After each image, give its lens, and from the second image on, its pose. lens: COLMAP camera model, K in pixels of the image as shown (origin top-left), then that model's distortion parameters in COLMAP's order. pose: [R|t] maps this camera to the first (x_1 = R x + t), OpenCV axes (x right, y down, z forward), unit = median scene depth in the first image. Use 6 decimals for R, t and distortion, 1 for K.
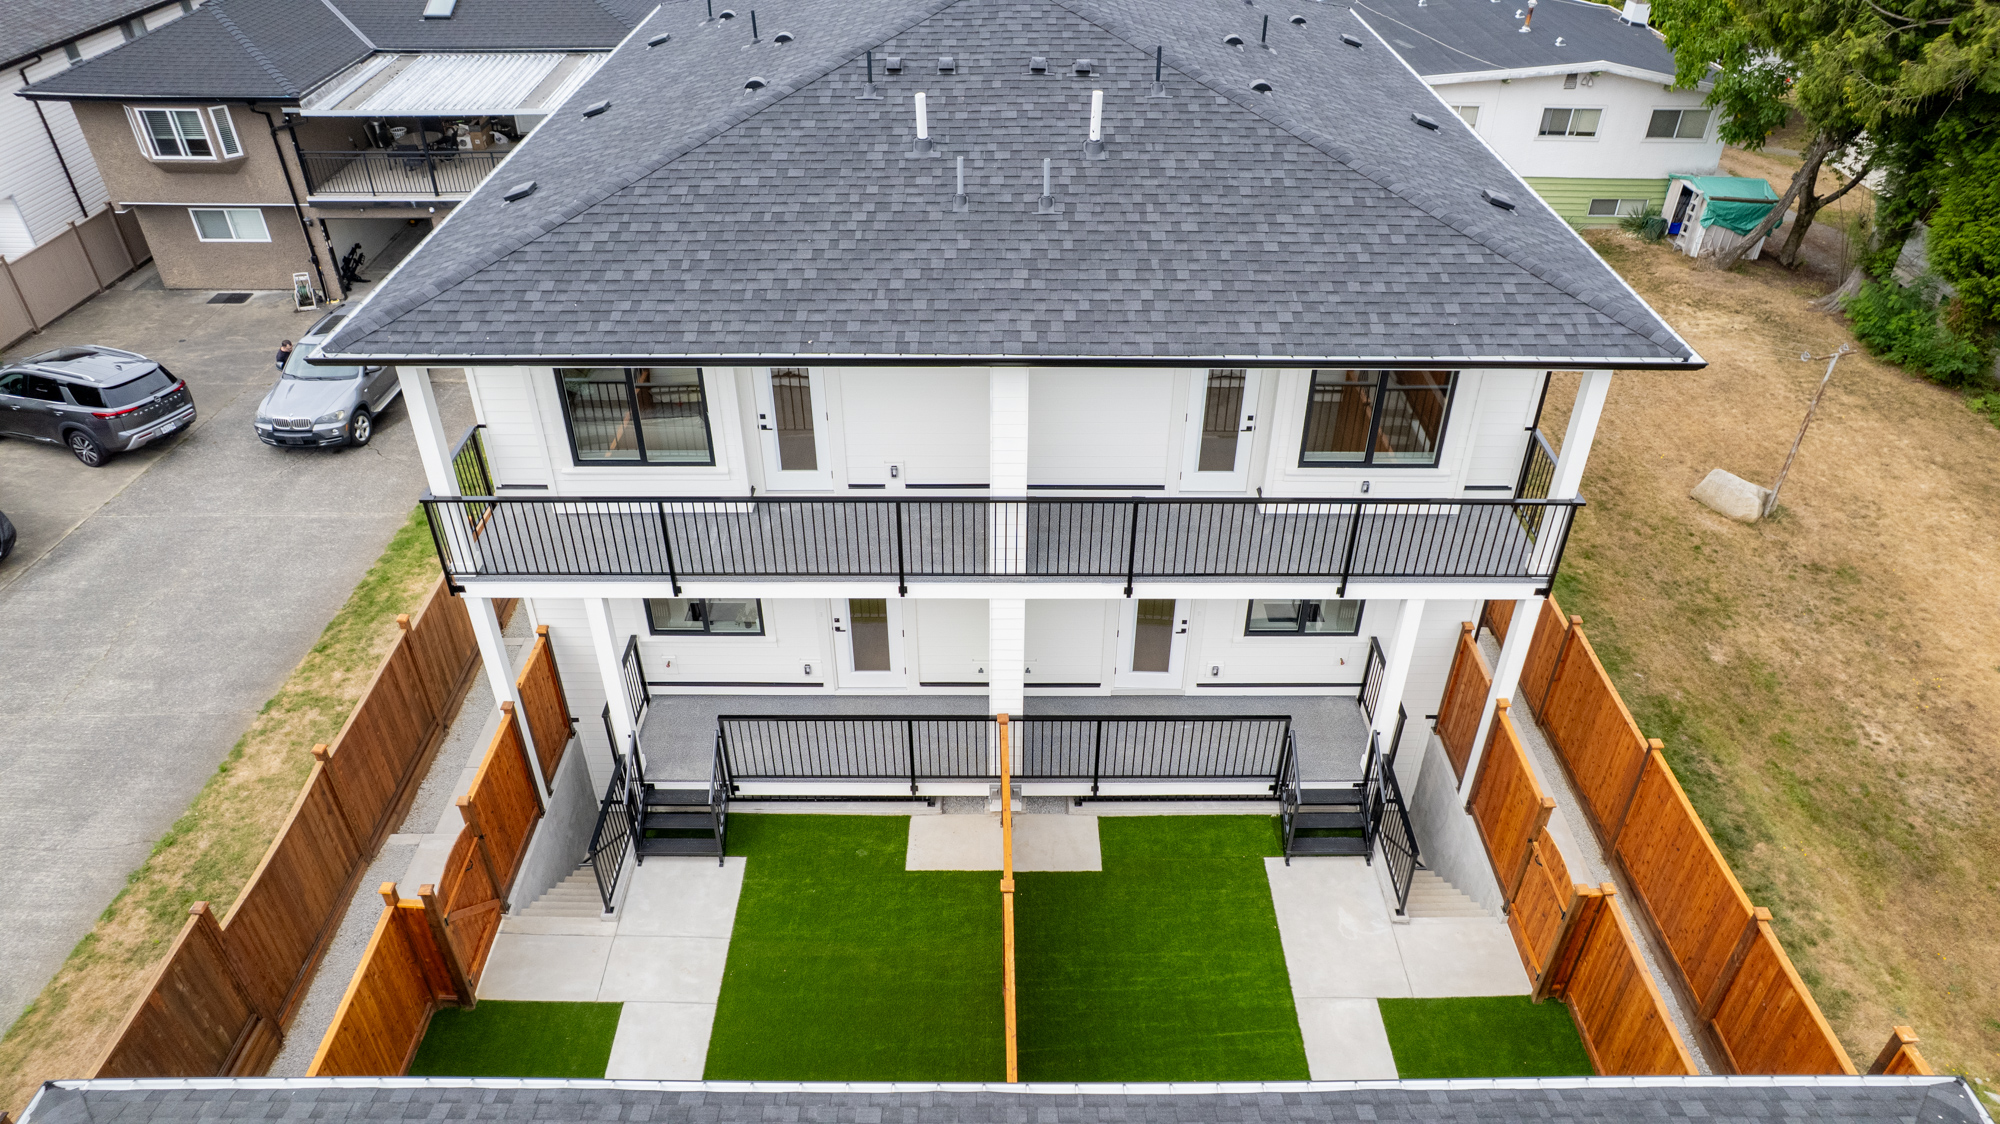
lens RADIAL K [[1279.5, 0, 1007.6], [0, 1279.5, 569.8], [0, 0, 1]] dist [-0.075318, 0.063495]
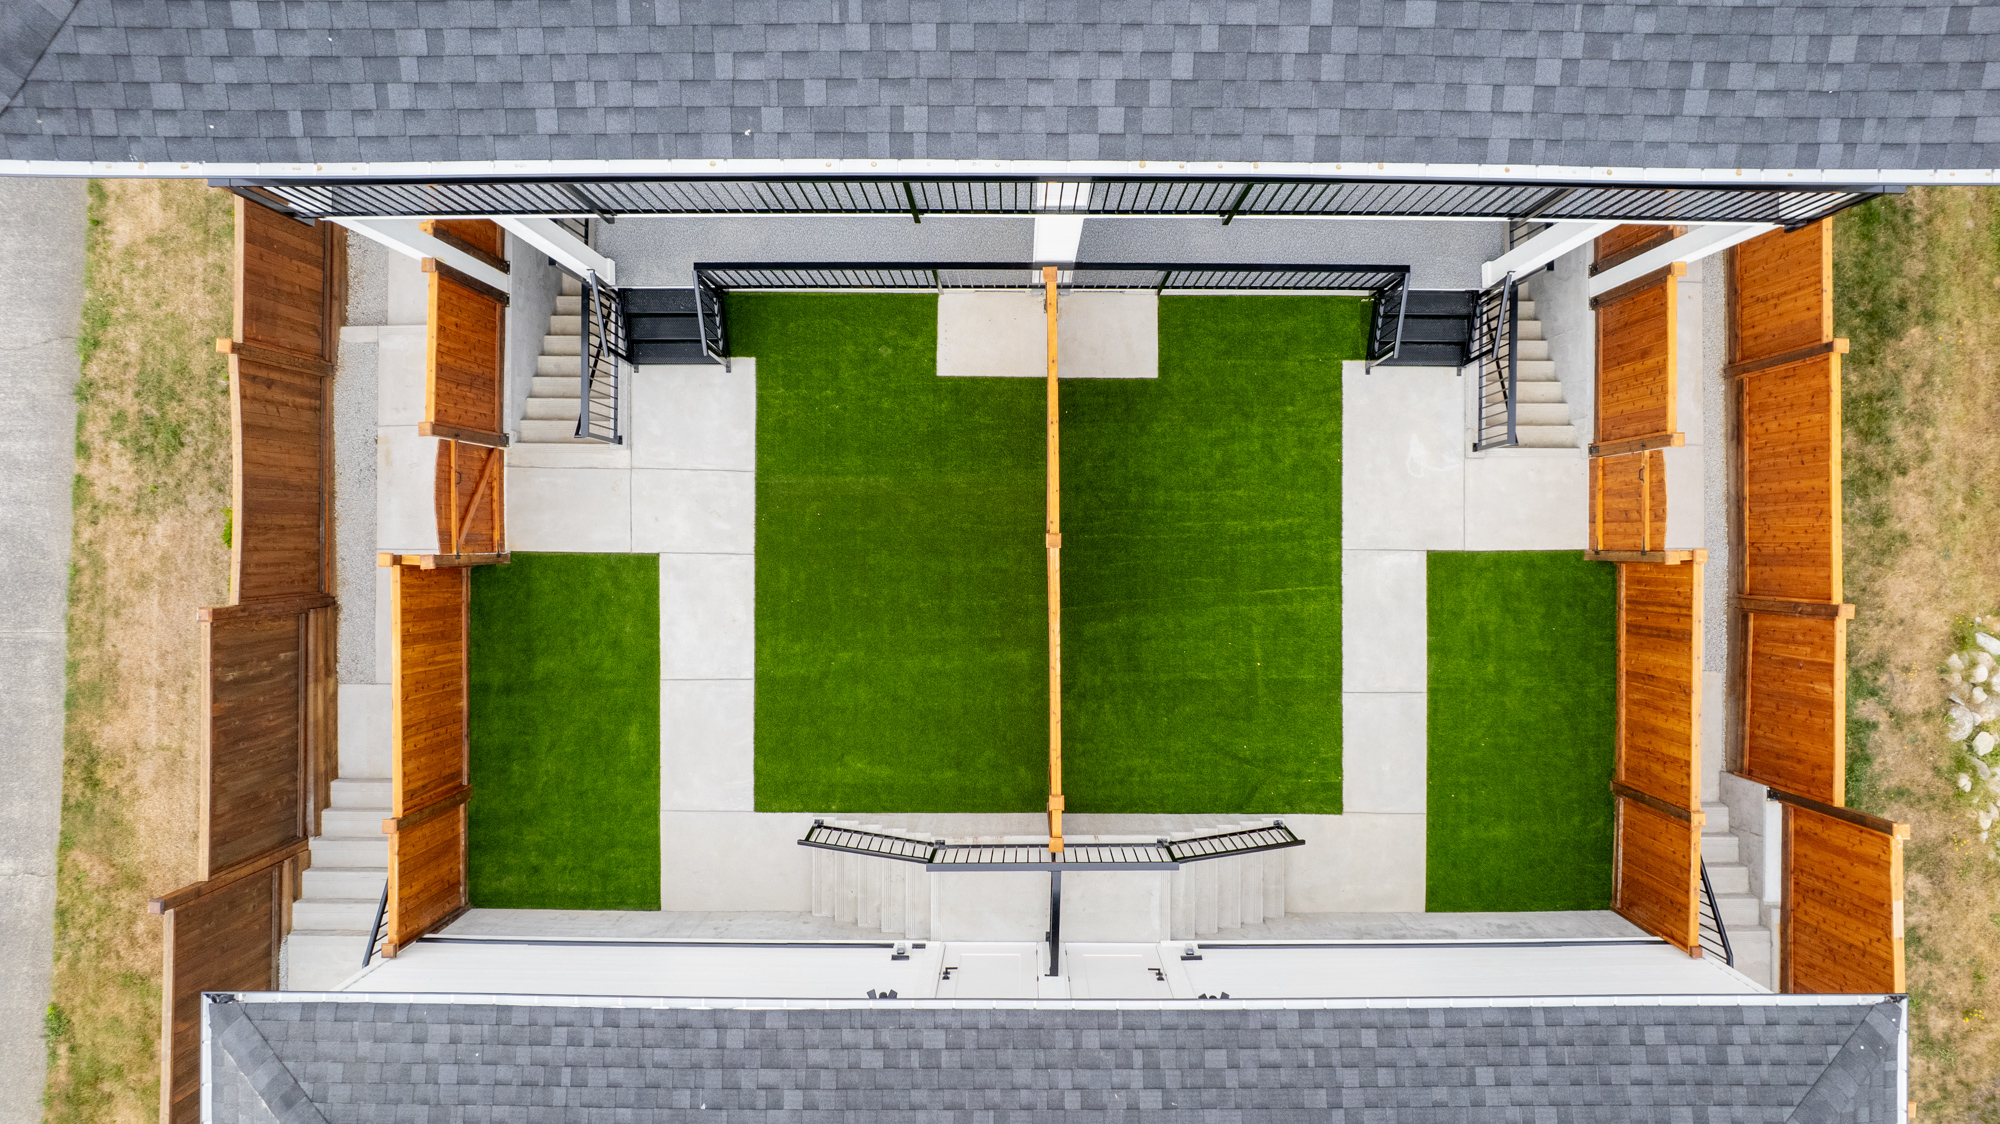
lens RADIAL K [[1279.5, 0, 1011.4], [0, 1279.5, 558.9], [0, 0, 1]] dist [-0.075318, 0.063495]
pose [[0.999964, 0.008451, -0.001198, -0.025289], [-0.003890, 0.576180, 0.817313, -0.406064], [0.007598, -0.817279, 0.576192, 0.372952]]
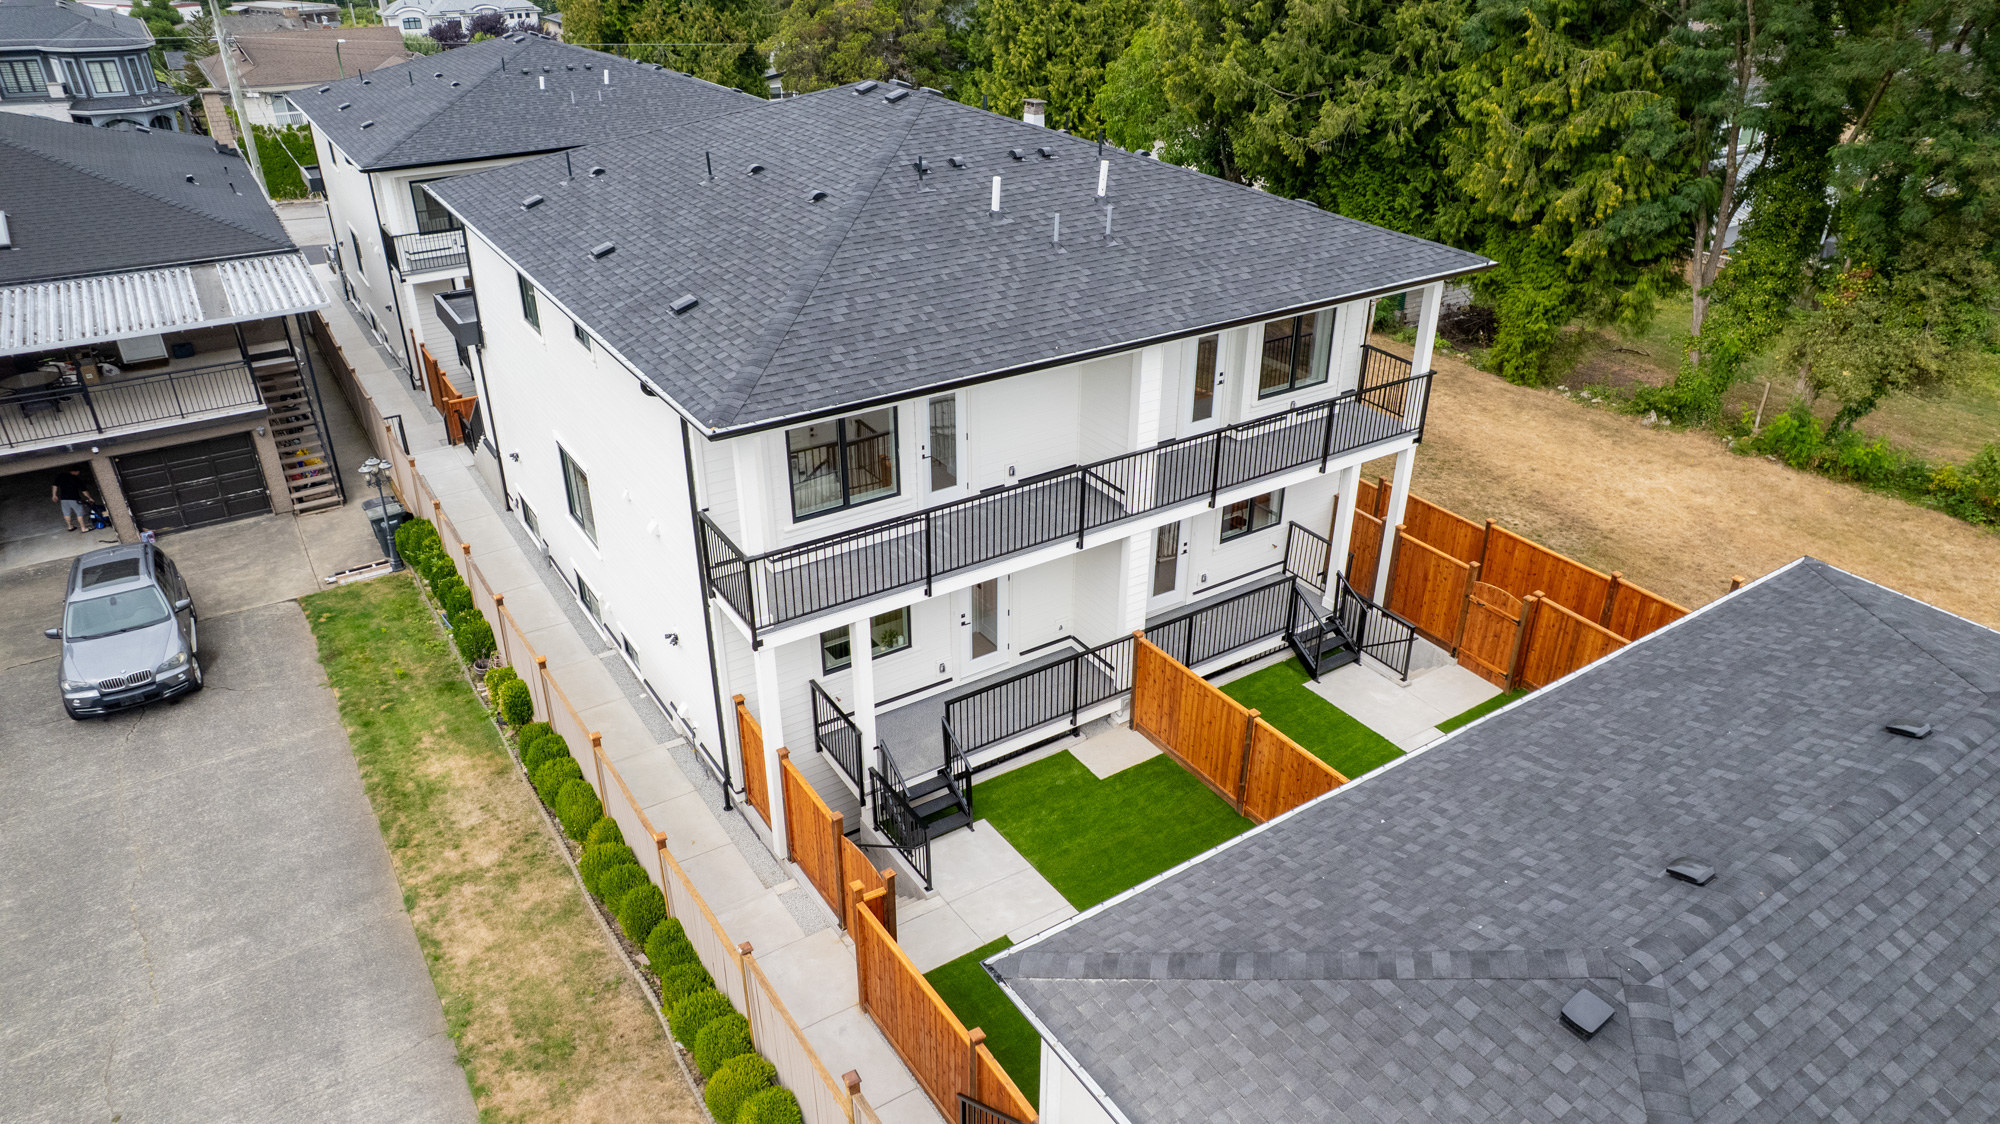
lens RADIAL K [[1279.5, 0, 1012.6], [0, 1279.5, 569.7], [0, 0, 1]] dist [-0.075318, 0.063495]
pose [[0.835141, -0.263833, 0.482630, -0.680231], [0.318738, 0.947243, -0.033726, 0.055042], [-0.448269, 0.181998, 0.875175, -0.085233]]
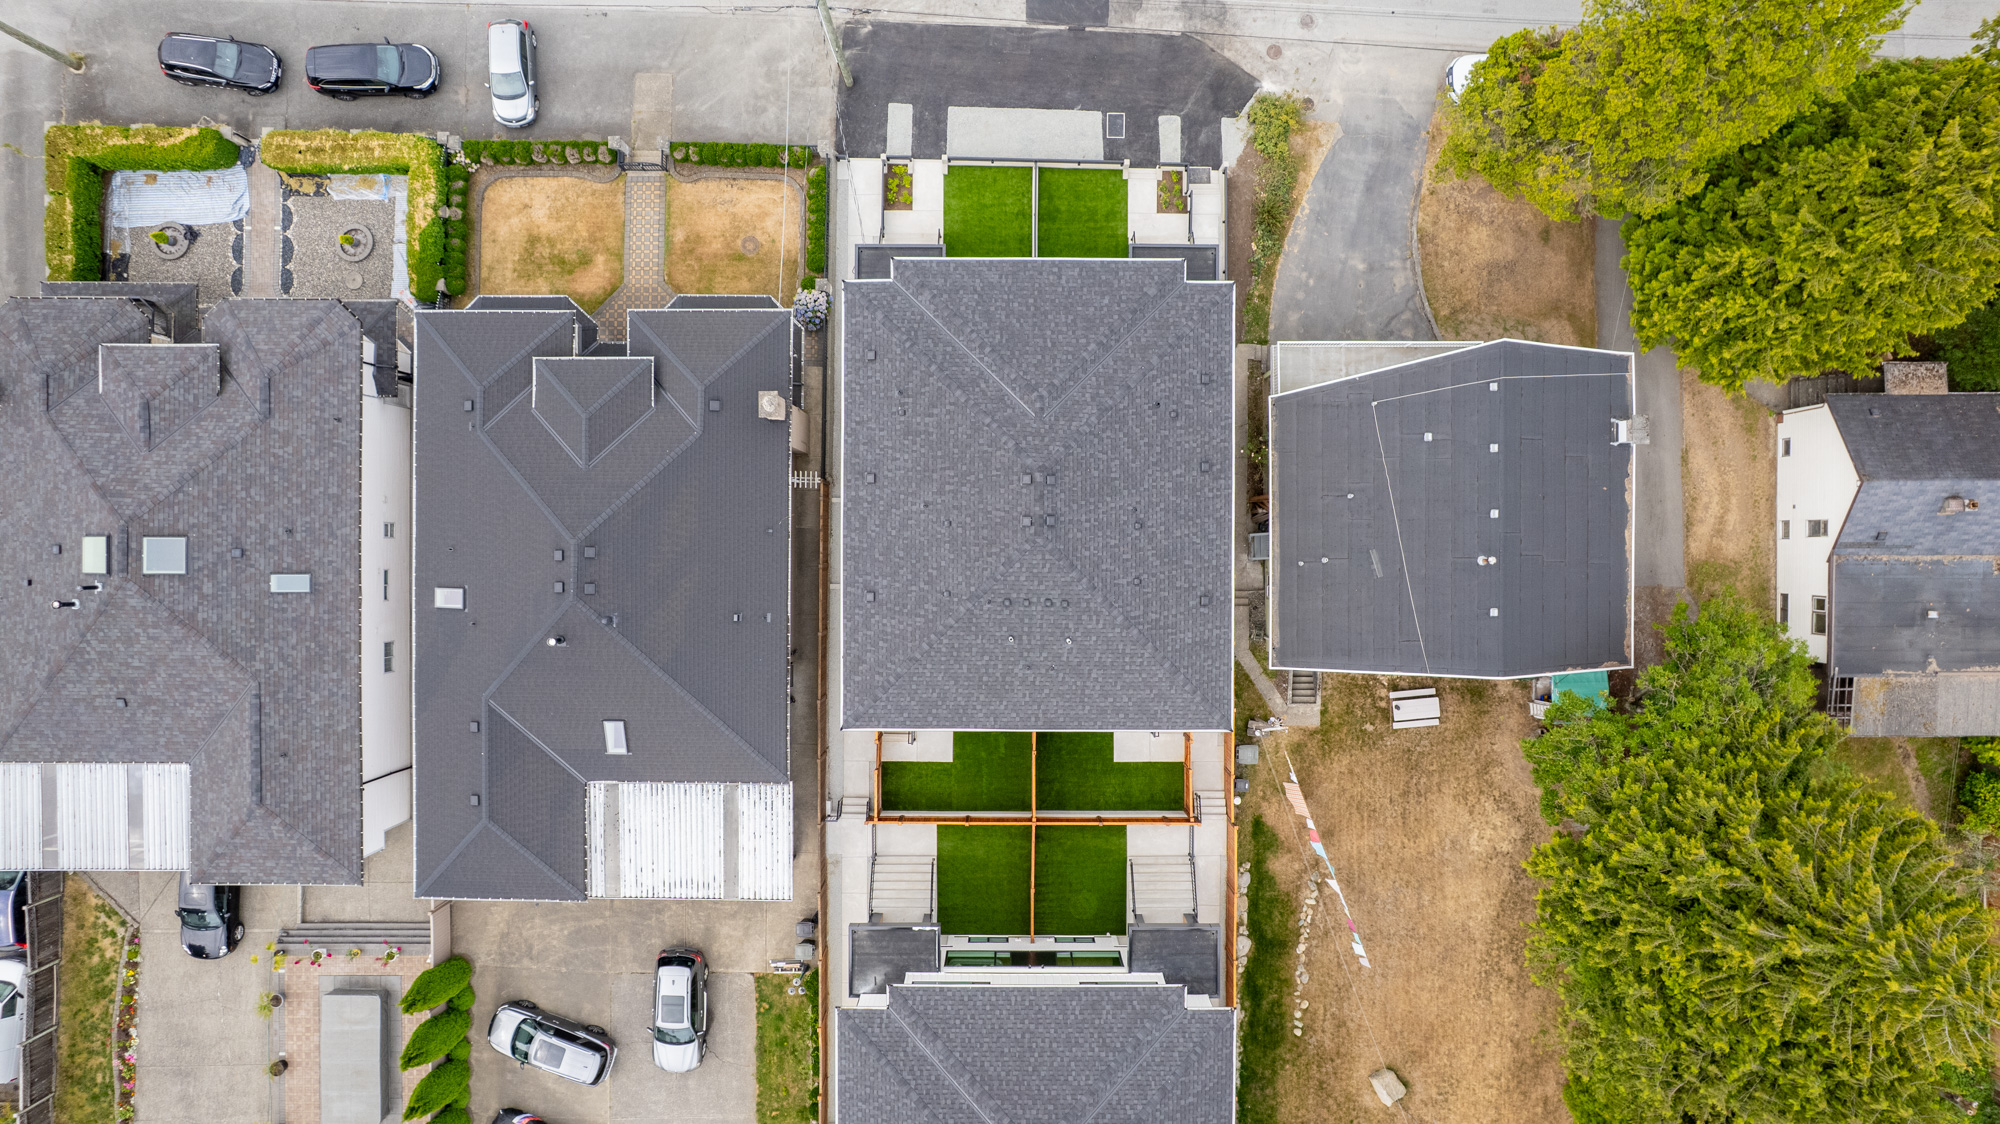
lens RADIAL K [[1279.5, 0, 1017.8], [0, 1279.5, 573.1], [0, 0, 1]] dist [-0.075318, 0.063495]
pose [[0.999952, 0.009686, -0.001710, -0.044613], [-0.004203, 0.577891, 0.816103, -3.330699], [0.008893, -0.816056, 0.577904, 0.731872]]
